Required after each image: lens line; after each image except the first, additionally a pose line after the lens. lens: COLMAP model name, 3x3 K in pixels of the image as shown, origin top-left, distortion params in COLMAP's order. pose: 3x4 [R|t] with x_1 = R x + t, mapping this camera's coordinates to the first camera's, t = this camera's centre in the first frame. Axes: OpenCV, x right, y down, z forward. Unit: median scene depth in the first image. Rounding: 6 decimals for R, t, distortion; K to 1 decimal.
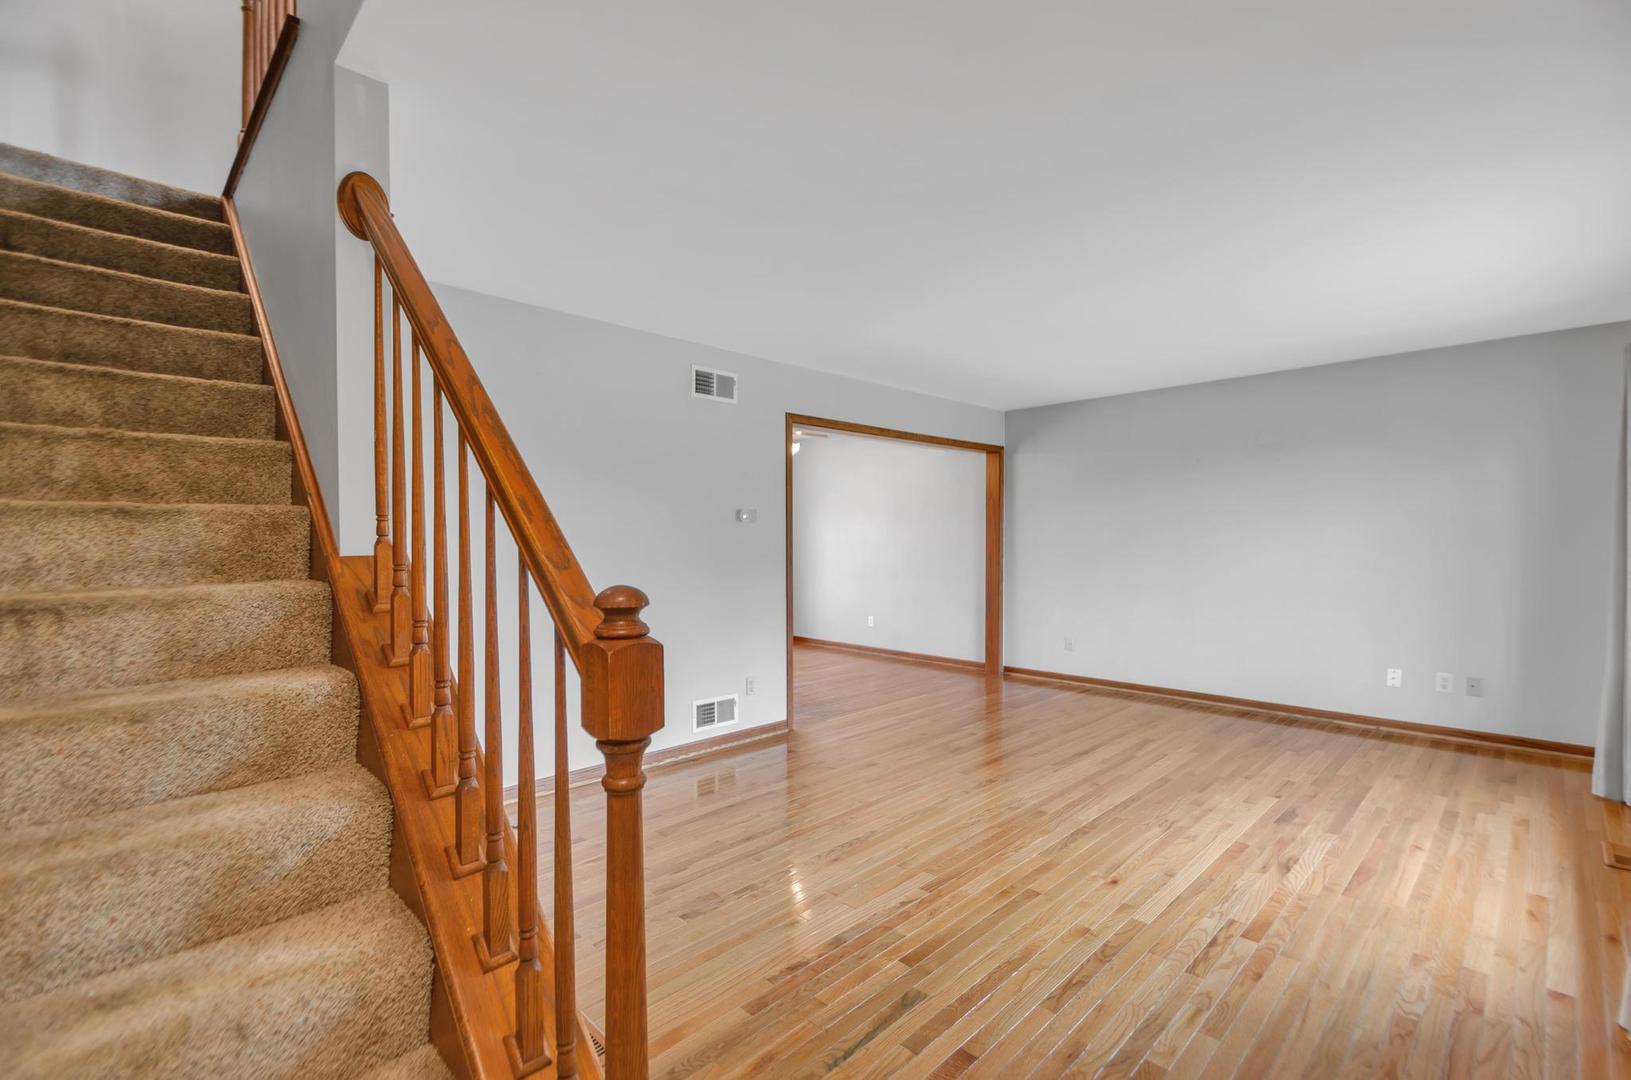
lens RADIAL K [[724.9, 0, 815.5], [0, 724.9, 540.0], [0, 0, 1]] dist [0.009249, -0.000803]
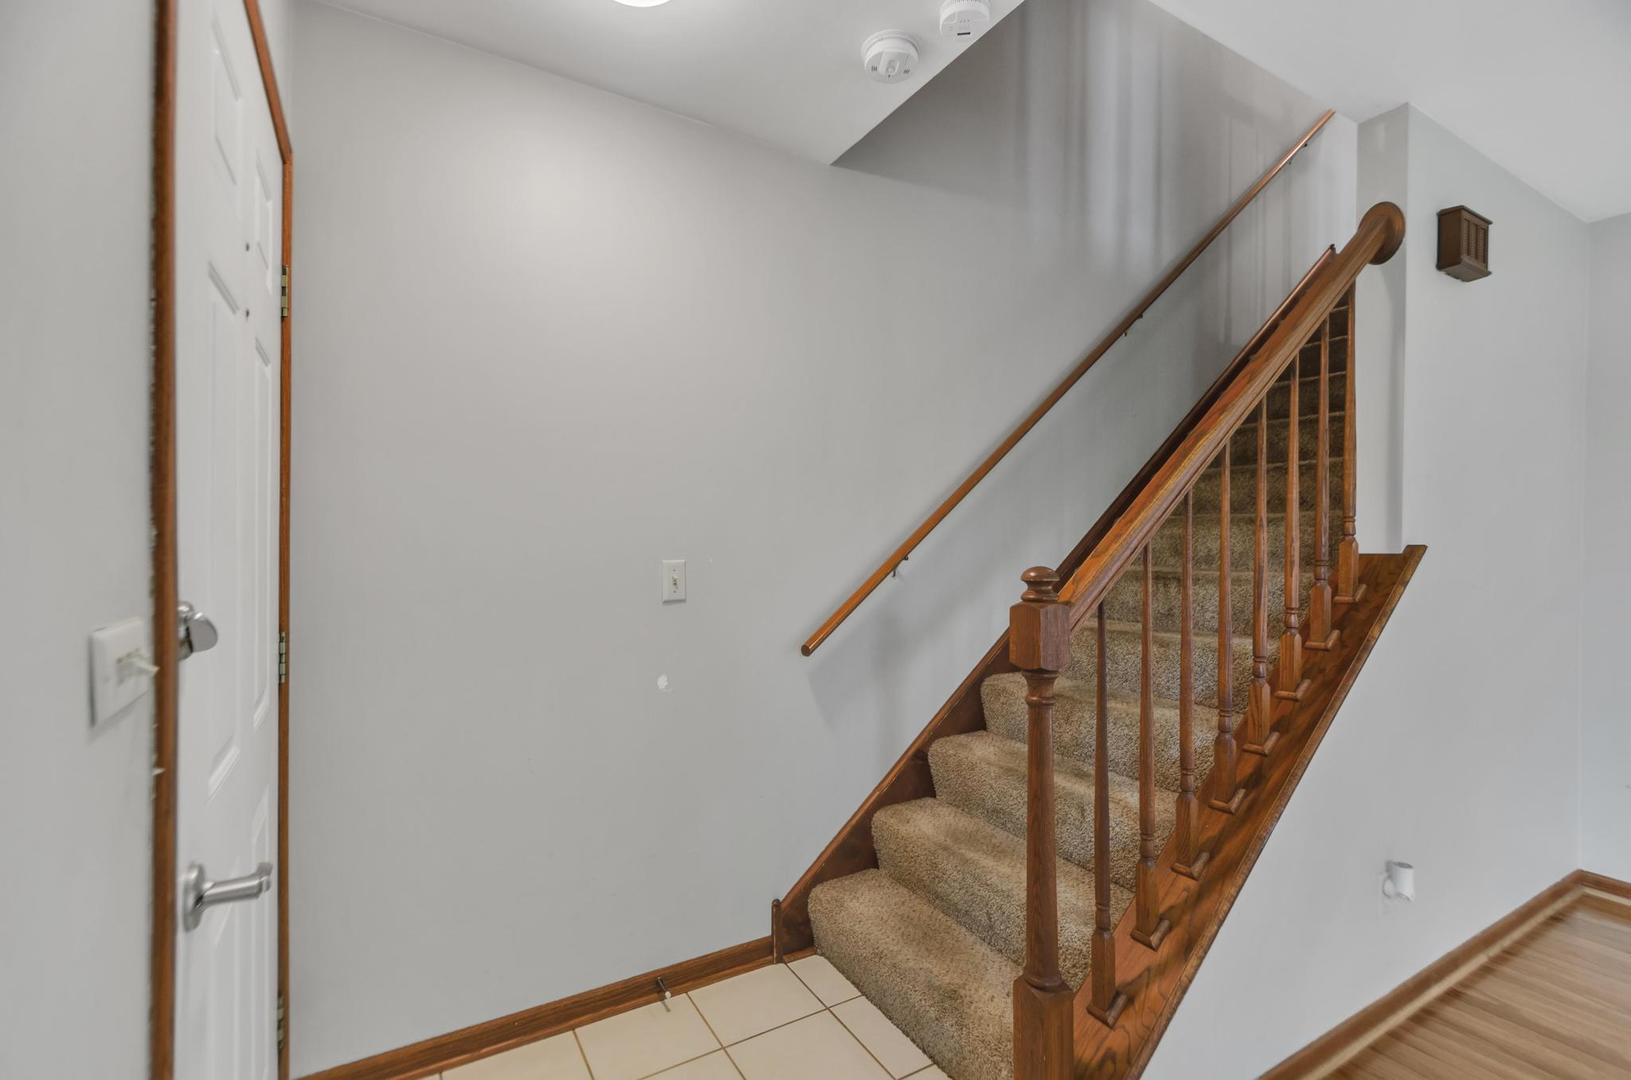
lens RADIAL K [[724.9, 0, 815.5], [0, 724.9, 540.0], [0, 0, 1]] dist [0.009249, -0.000803]
pose [[-0.241470, 0.001463, -0.970407, 0.521081], [-0.005576, 0.999980, 0.002896, 0.002515], [0.970392, 0.006111, -0.241457, 0.373279]]
